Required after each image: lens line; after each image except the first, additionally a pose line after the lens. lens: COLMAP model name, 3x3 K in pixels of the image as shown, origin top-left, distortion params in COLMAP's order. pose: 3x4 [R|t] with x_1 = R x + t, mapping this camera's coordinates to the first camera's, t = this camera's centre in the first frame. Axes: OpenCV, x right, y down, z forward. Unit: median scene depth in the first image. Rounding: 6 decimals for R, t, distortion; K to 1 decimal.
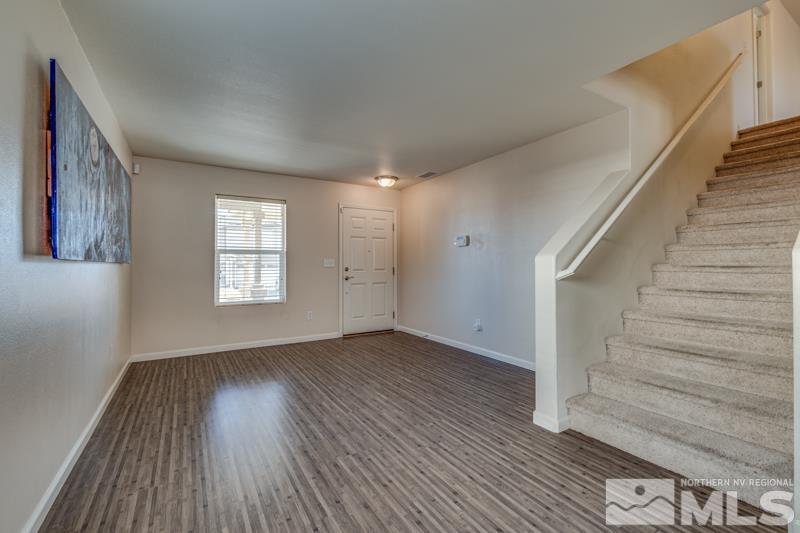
lens RADIAL K [[349.0, 0, 399.8], [0, 349.0, 264.0], [0, 0, 1]] dist [0.001395, 0.000009]
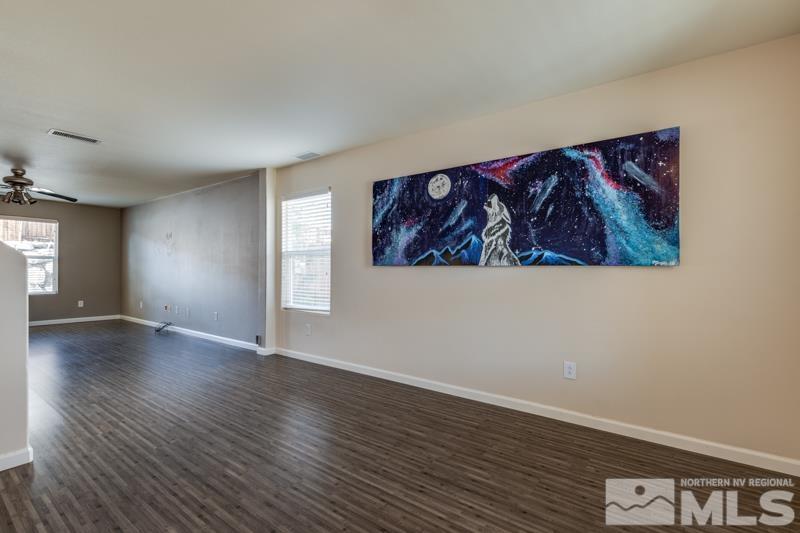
lens RADIAL K [[372.7, 0, 366.9], [0, 372.7, 265.3], [0, 0, 1]] dist [0.001357, 0.000056]
pose [[-0.942110, -0.006755, -0.335236, -0.050833], [-0.002146, 0.999898, -0.014116, 0.008762], [0.335298, -0.012579, -0.942028, 1.839058]]
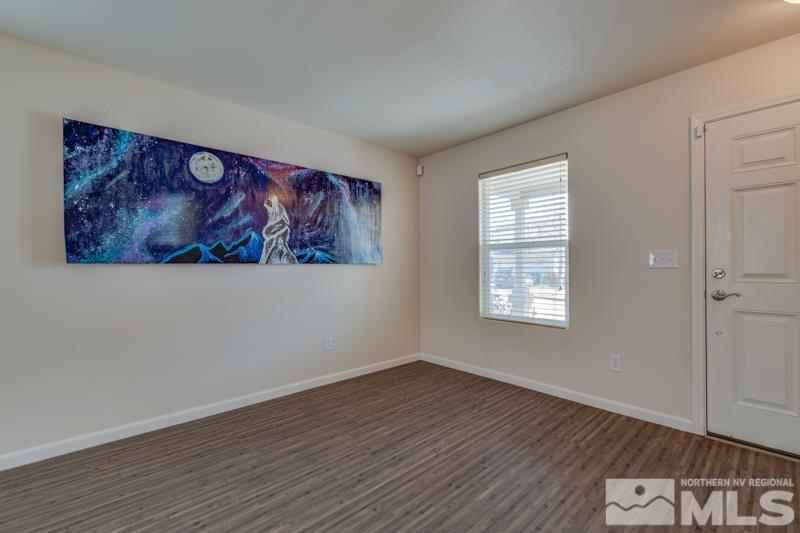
lens RADIAL K [[349.0, 0, 399.8], [0, 349.0, 264.0], [0, 0, 1]] dist [0.001395, 0.000009]
pose [[0.194465, -0.006405, -0.980888, 0.342363], [0.011146, 0.999929, -0.004319, 0.003780], [0.980846, -0.010093, 0.194523, 1.096163]]
